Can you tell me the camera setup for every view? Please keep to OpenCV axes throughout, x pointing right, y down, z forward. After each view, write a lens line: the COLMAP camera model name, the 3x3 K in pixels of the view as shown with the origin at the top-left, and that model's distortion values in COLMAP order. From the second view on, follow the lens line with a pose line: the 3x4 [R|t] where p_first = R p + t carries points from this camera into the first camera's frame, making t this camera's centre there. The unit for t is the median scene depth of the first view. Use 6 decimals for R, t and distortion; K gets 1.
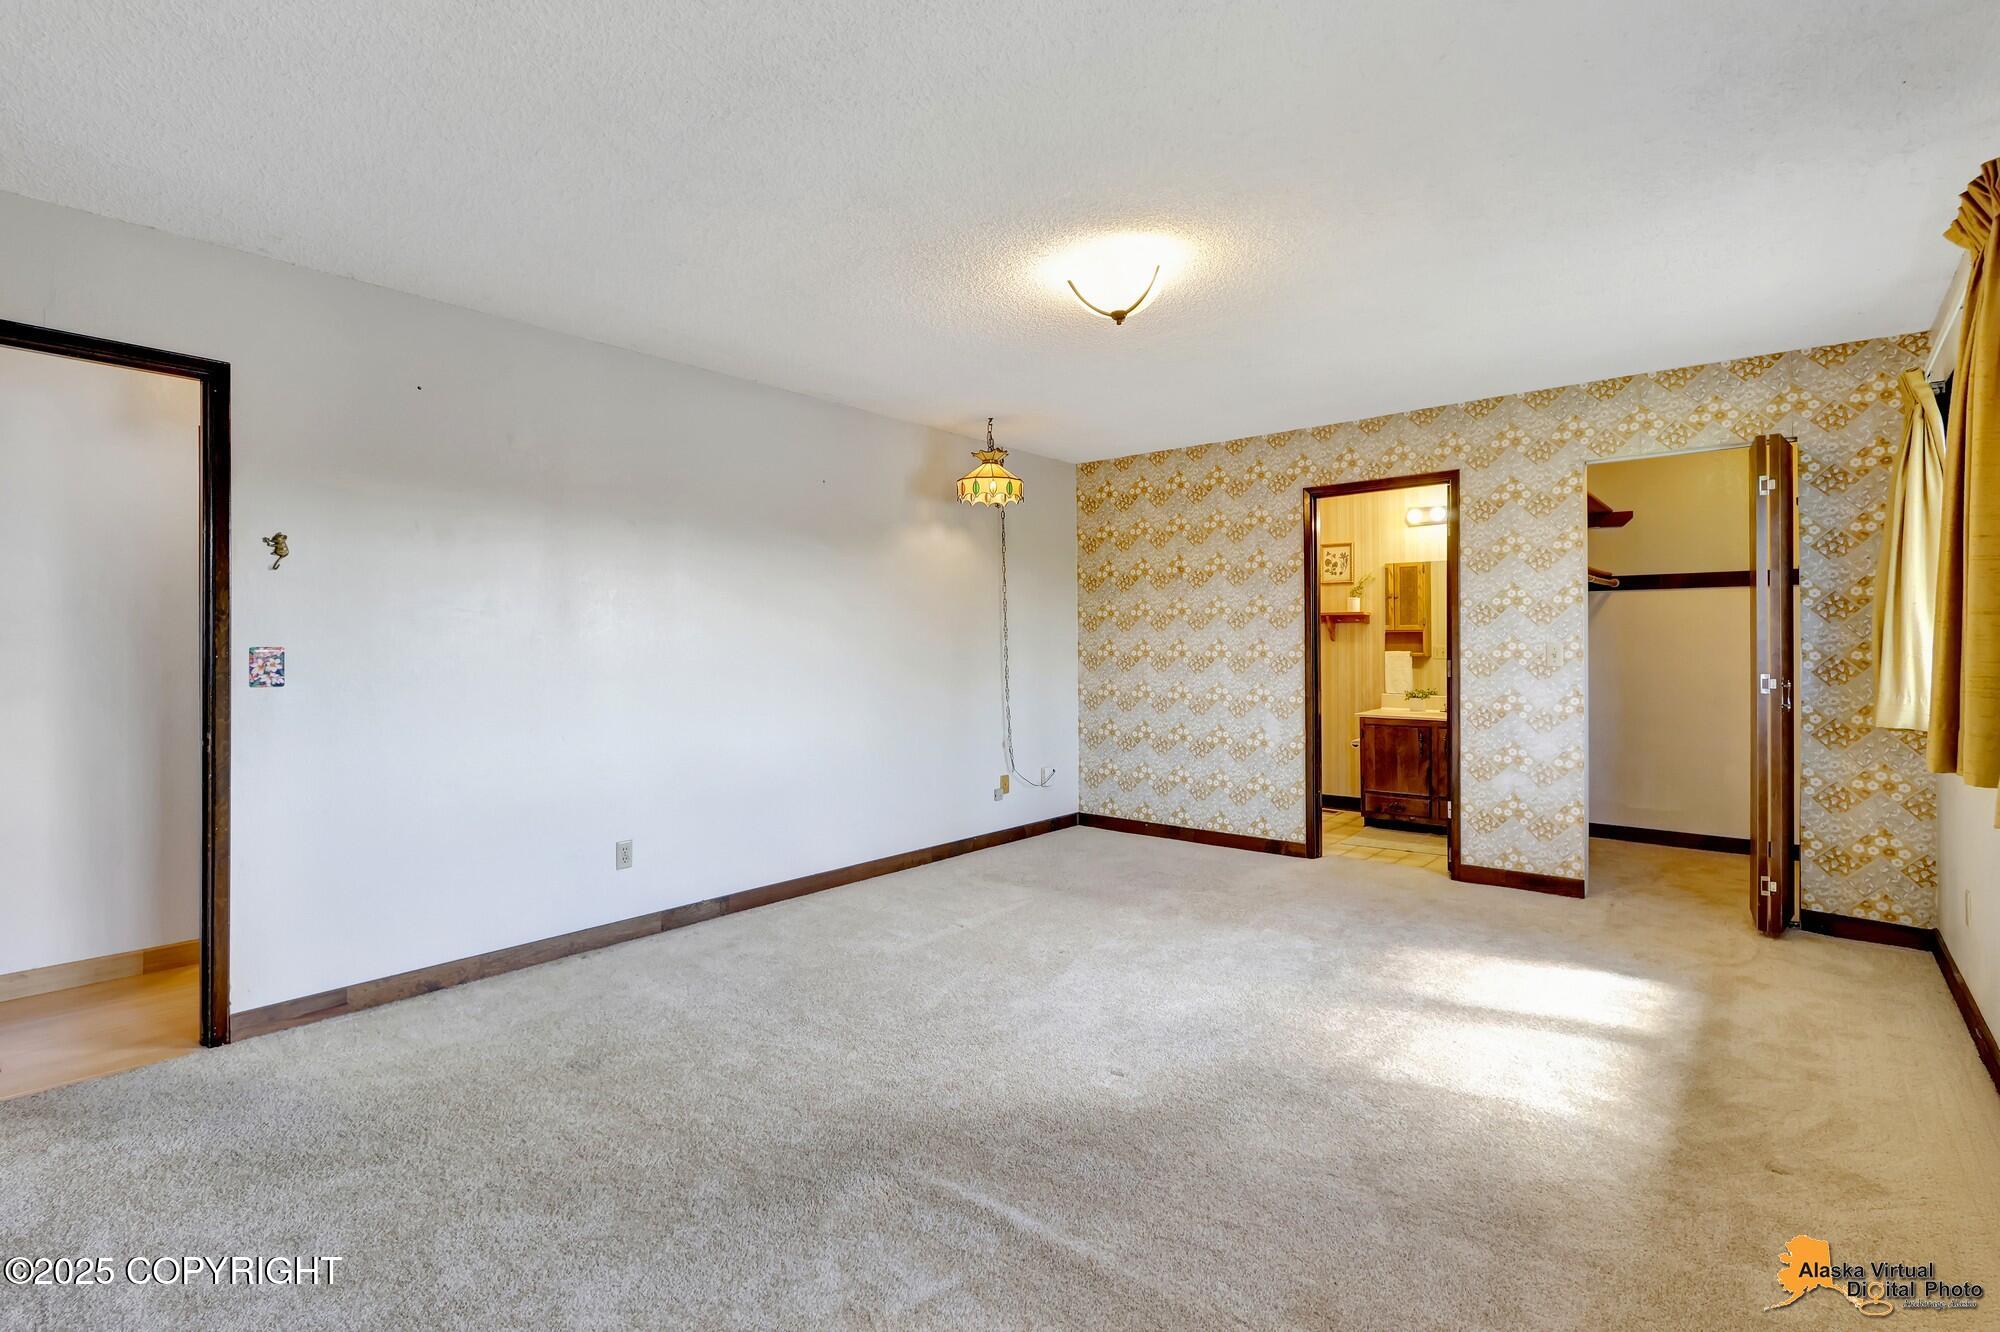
lens RADIAL K [[937.0, 0, 1000.3], [0, 937.0, 649.2], [0, 0, 1]] dist [0.001886, -0.000054]
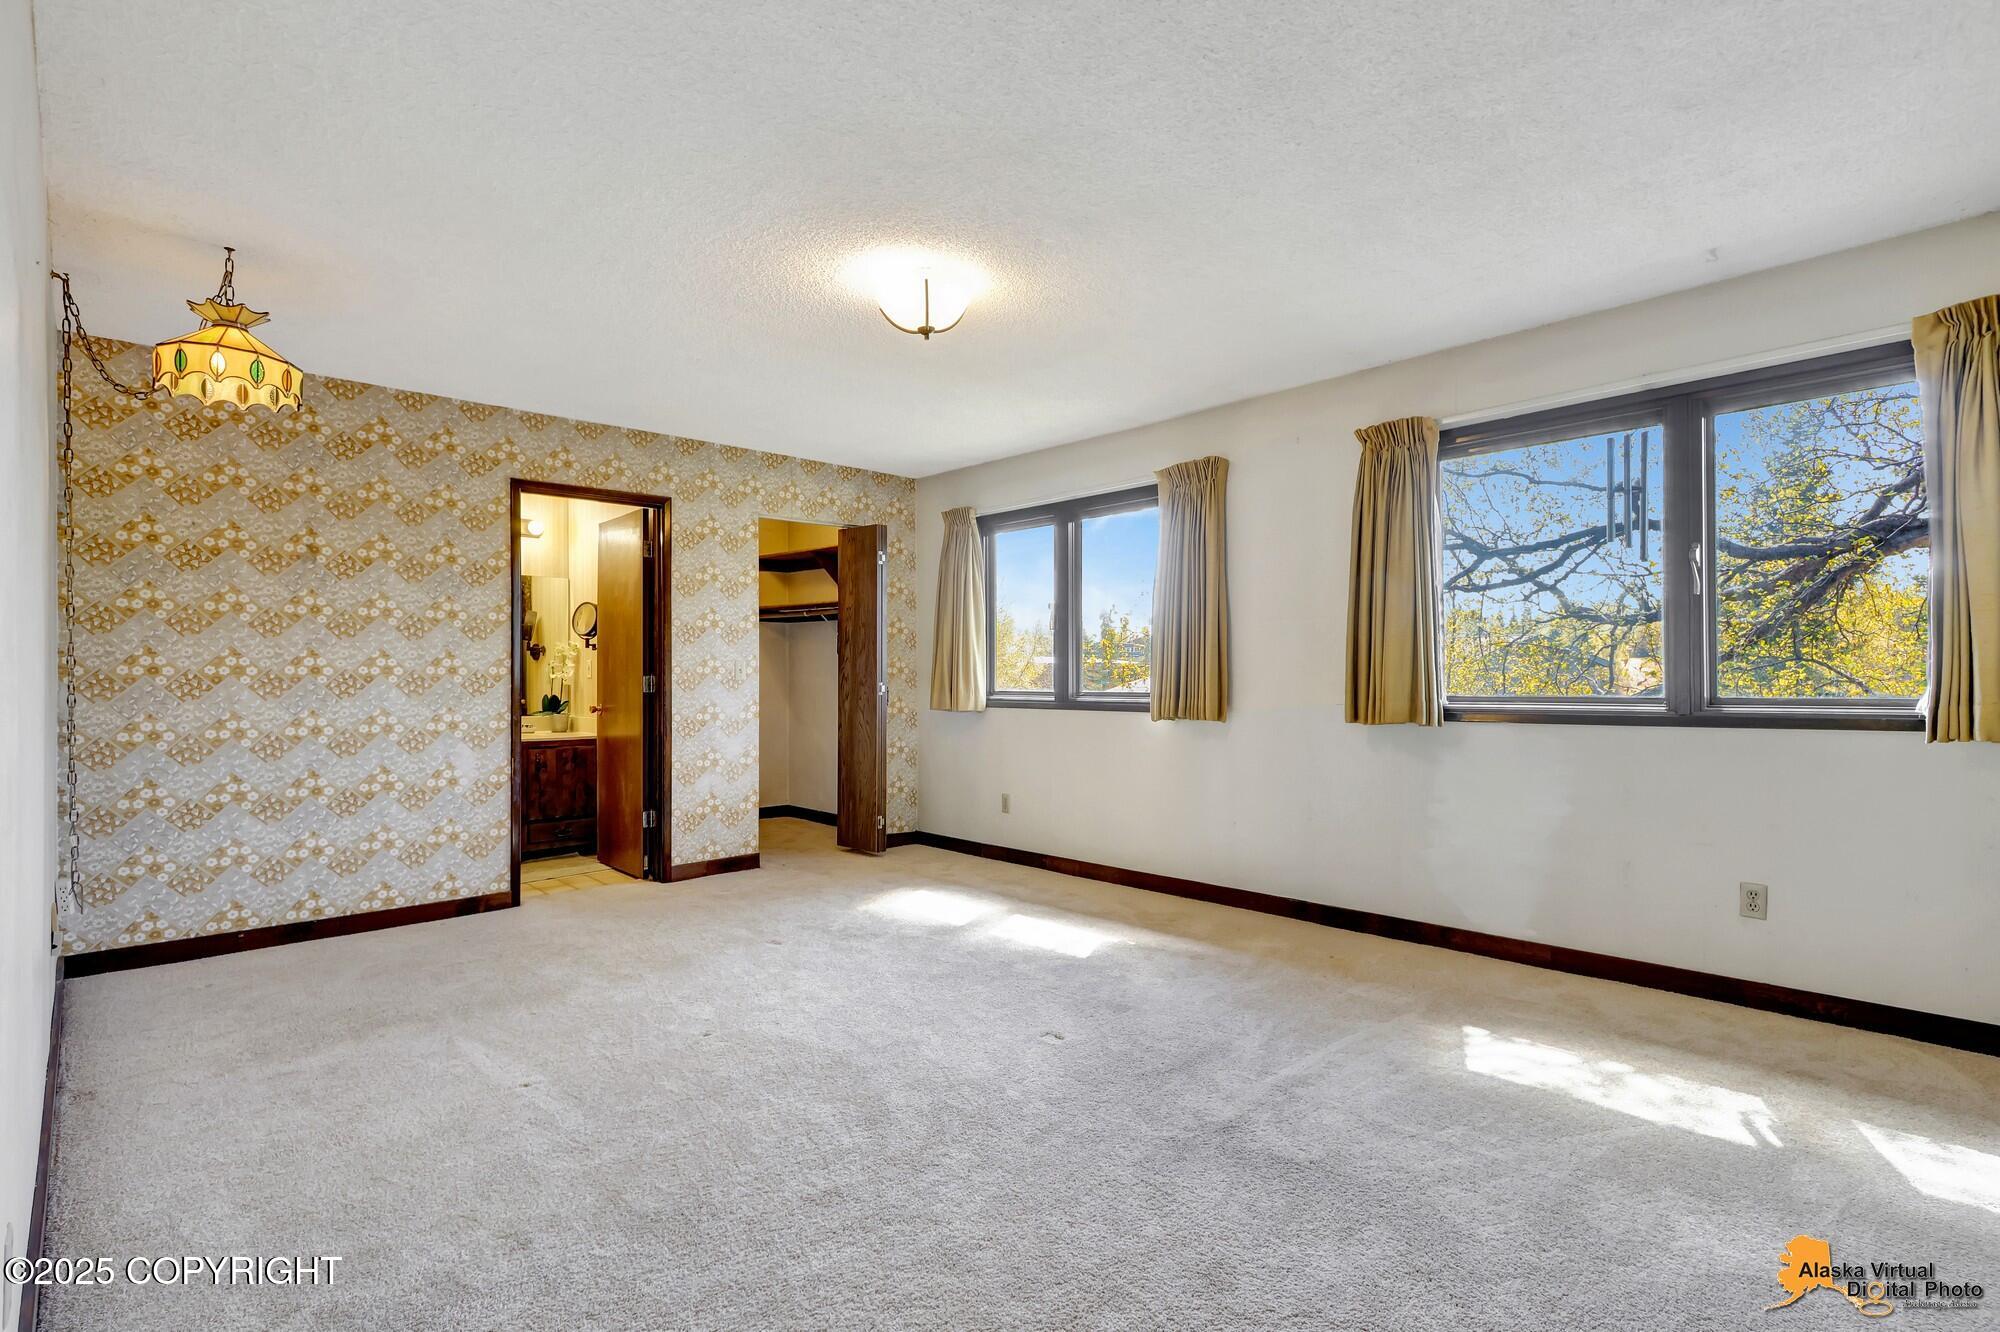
lens RADIAL K [[949.9, 0, 1000.6], [0, 949.9, 679.2], [0, 0, 1]] dist [-0.000267, 0.000177]
pose [[0.110757, -0.001982, 0.993845, -0.490531], [0.006741, 0.999977, 0.001243, 0.015022], [-0.993825, 0.006562, 0.110768, 0.454686]]
